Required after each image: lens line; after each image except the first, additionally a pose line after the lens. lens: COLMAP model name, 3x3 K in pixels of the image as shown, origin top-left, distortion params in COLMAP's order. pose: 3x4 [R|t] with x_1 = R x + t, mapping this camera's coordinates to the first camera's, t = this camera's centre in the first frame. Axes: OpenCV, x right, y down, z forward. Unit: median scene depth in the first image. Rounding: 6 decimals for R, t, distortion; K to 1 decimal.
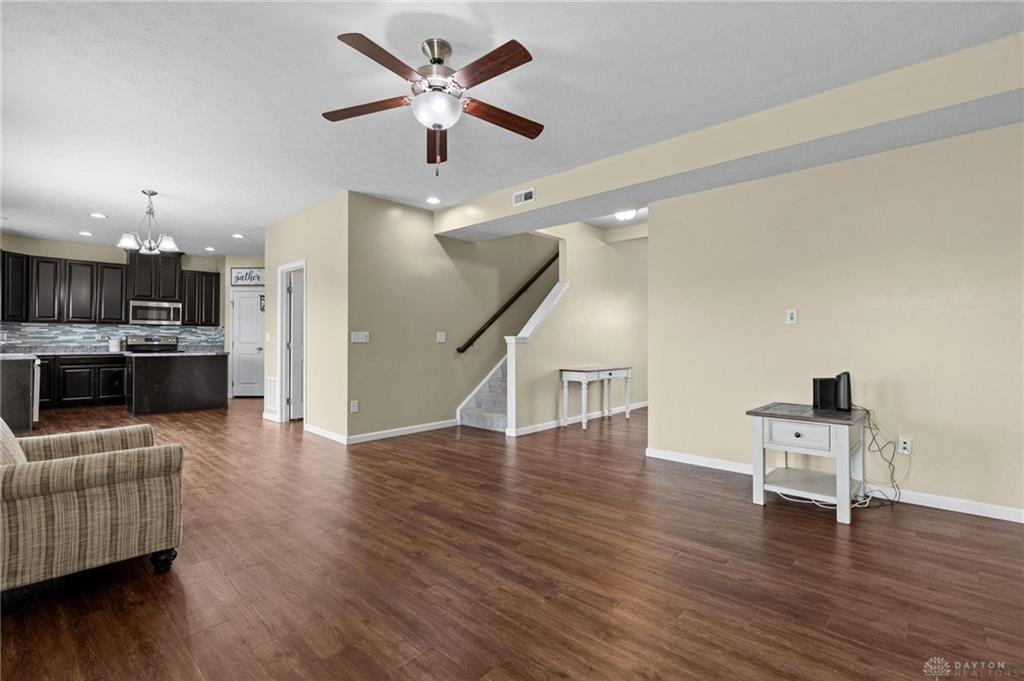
lens RADIAL K [[465.0, 0, 512.0], [0, 465.0, 340.5], [0, 0, 1]] dist [-0.001715, -0.000124]
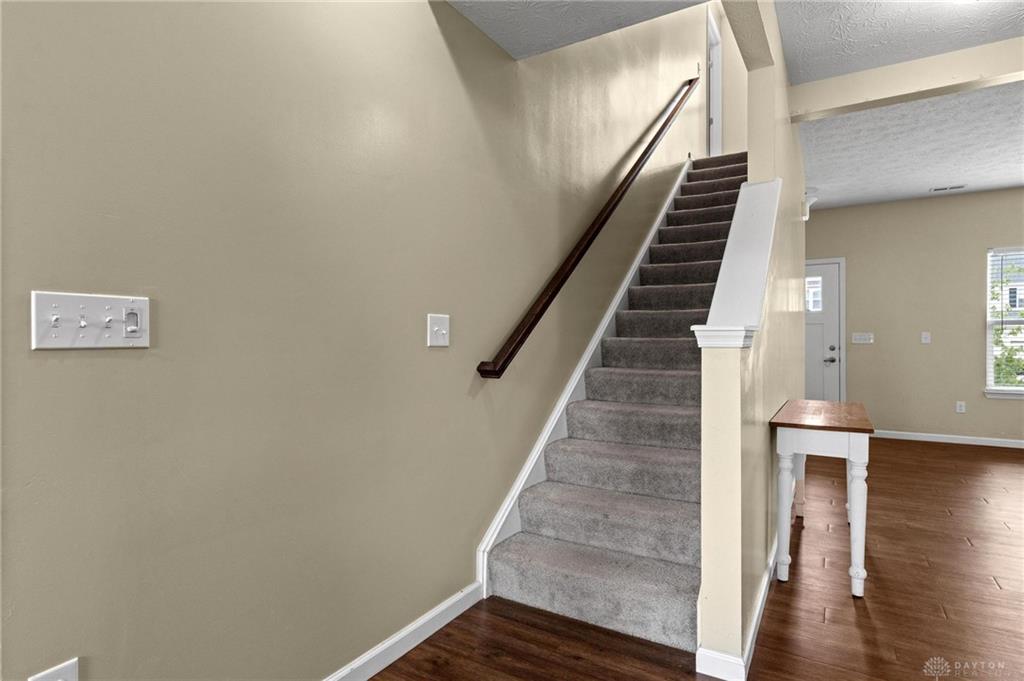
lens RADIAL K [[557.8, 0, 512.0], [0, 557.8, 340.5], [0, 0, 1]] dist [0.005746, 0.000818]
pose [[0.977826, 0.003669, 0.209387, -0.308045], [-0.002442, 0.999978, -0.006119, 0.004160], [-0.209405, 0.005472, 0.977814, 1.056725]]
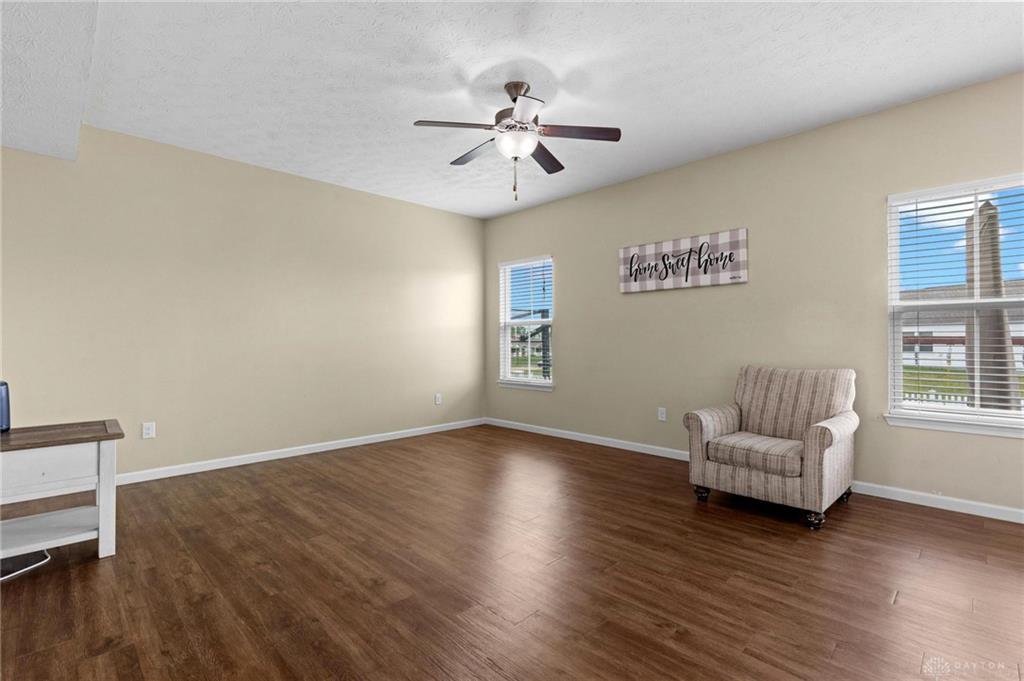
lens RADIAL K [[465.0, 0, 512.0], [0, 465.0, 340.5], [0, 0, 1]] dist [-0.001715, -0.000124]
pose [[-0.999096, 0.001243, 0.042482, -0.145011], [0.001187, 0.999998, -0.001338, 0.001358], [-0.042484, -0.001287, -0.999096, 1.556972]]
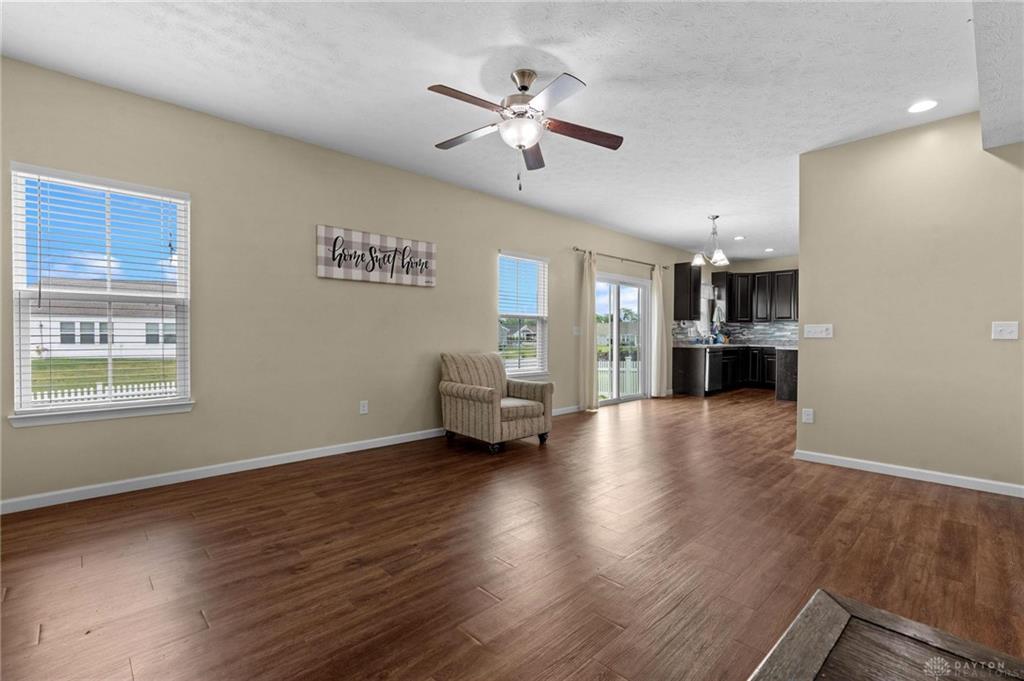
lens RADIAL K [[460.4, 0, 512.0], [0, 460.4, 340.5], [0, 0, 1]] dist [0.000275, 0.000171]
pose [[-0.061572, 0.011252, -0.998039, 0.708226], [-0.005453, 0.999918, 0.011609, 0.004968], [0.998088, 0.006157, -0.061506, 0.749569]]
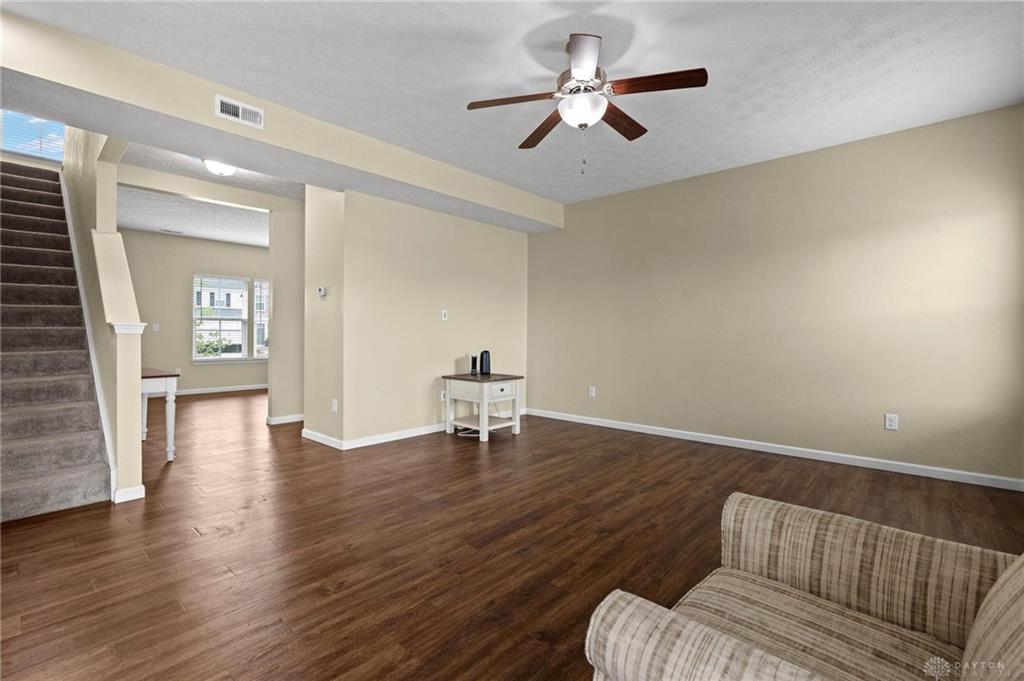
lens RADIAL K [[465.0, 0, 512.0], [0, 465.0, 340.5], [0, 0, 1]] dist [-0.001715, -0.000124]
pose [[-0.011763, -0.019567, 0.999739, -0.861212], [-0.003709, 0.999802, 0.019525, -0.001466], [-0.999924, -0.003479, -0.011833, 0.834523]]
